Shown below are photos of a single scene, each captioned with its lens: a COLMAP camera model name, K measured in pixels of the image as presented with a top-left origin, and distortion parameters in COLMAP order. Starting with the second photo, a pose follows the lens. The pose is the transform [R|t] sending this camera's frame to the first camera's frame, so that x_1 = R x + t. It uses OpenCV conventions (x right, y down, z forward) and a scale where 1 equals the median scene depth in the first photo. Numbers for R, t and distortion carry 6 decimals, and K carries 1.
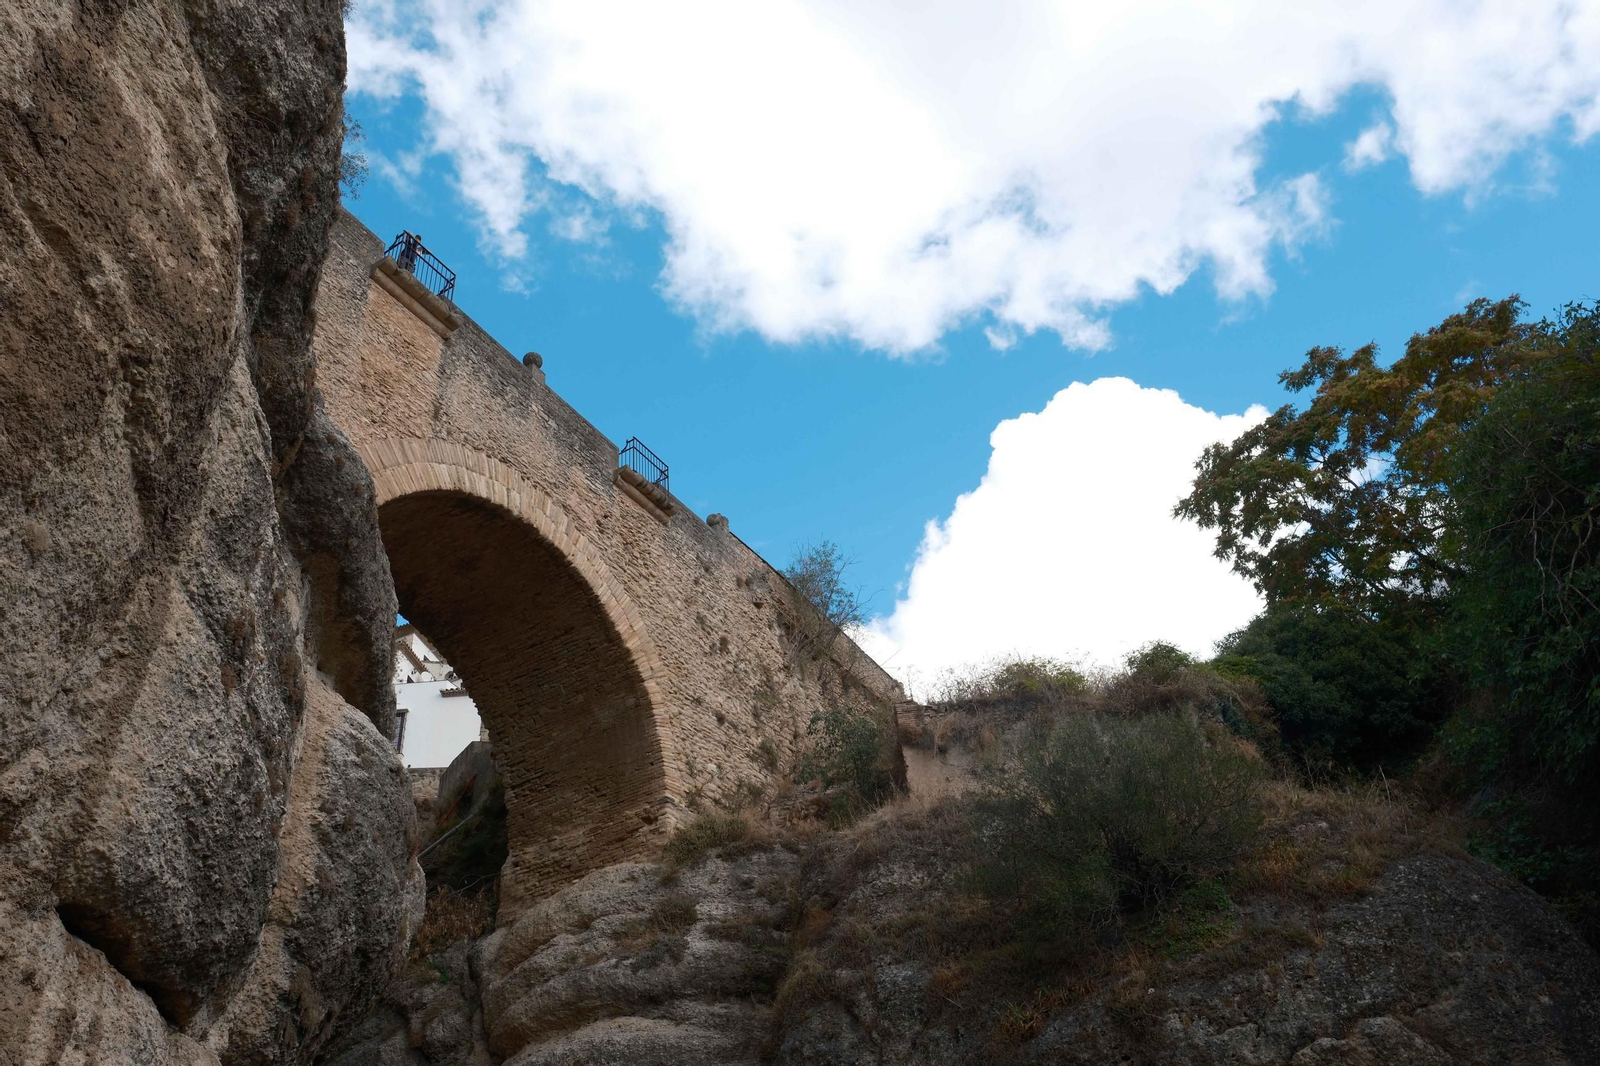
lens RADIAL K [[1172.7, 0, 788.5], [0, 1172.7, 517.1], [0, 0, 1]] dist [-0.020649, 0.005655]
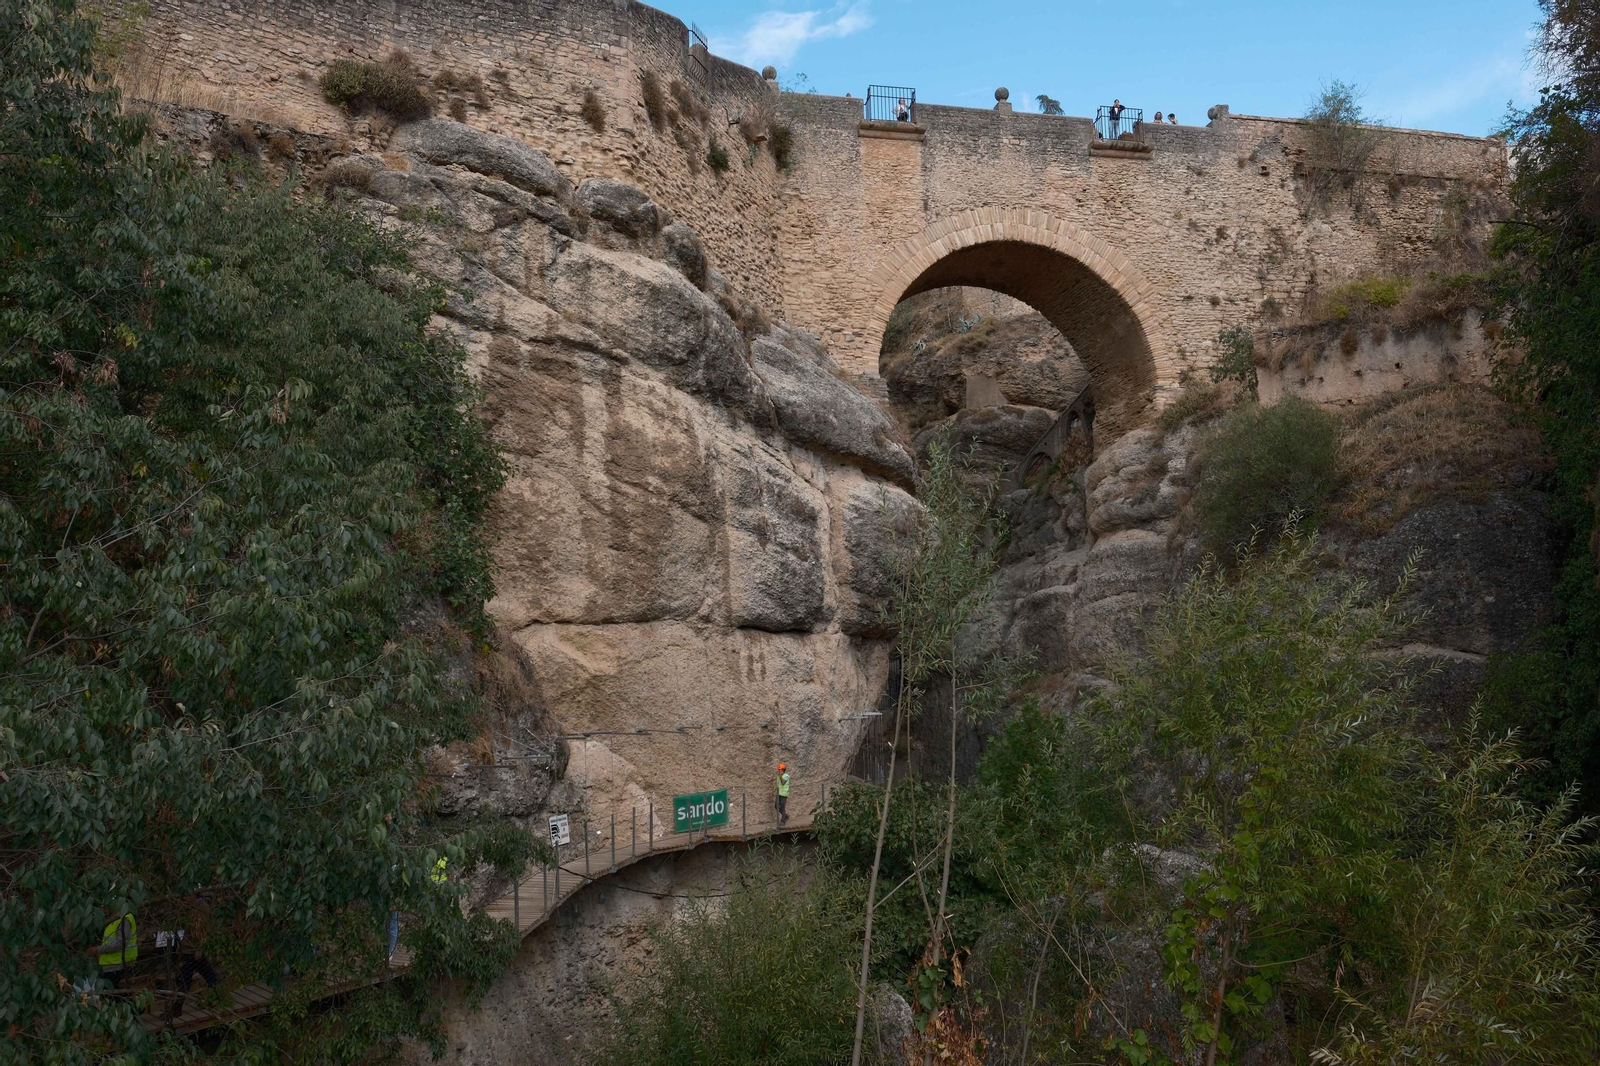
lens RADIAL K [[1172.7, 0, 806.4], [0, 1172.7, 537.2], [0, 0, 1]] dist [-0.020649, 0.005655]
pose [[0.685058, -0.007270, -0.728452, 0.698961], [0.429599, 0.811604, 0.395909, -0.400707], [0.588336, -0.584163, 0.559119, -0.221680]]
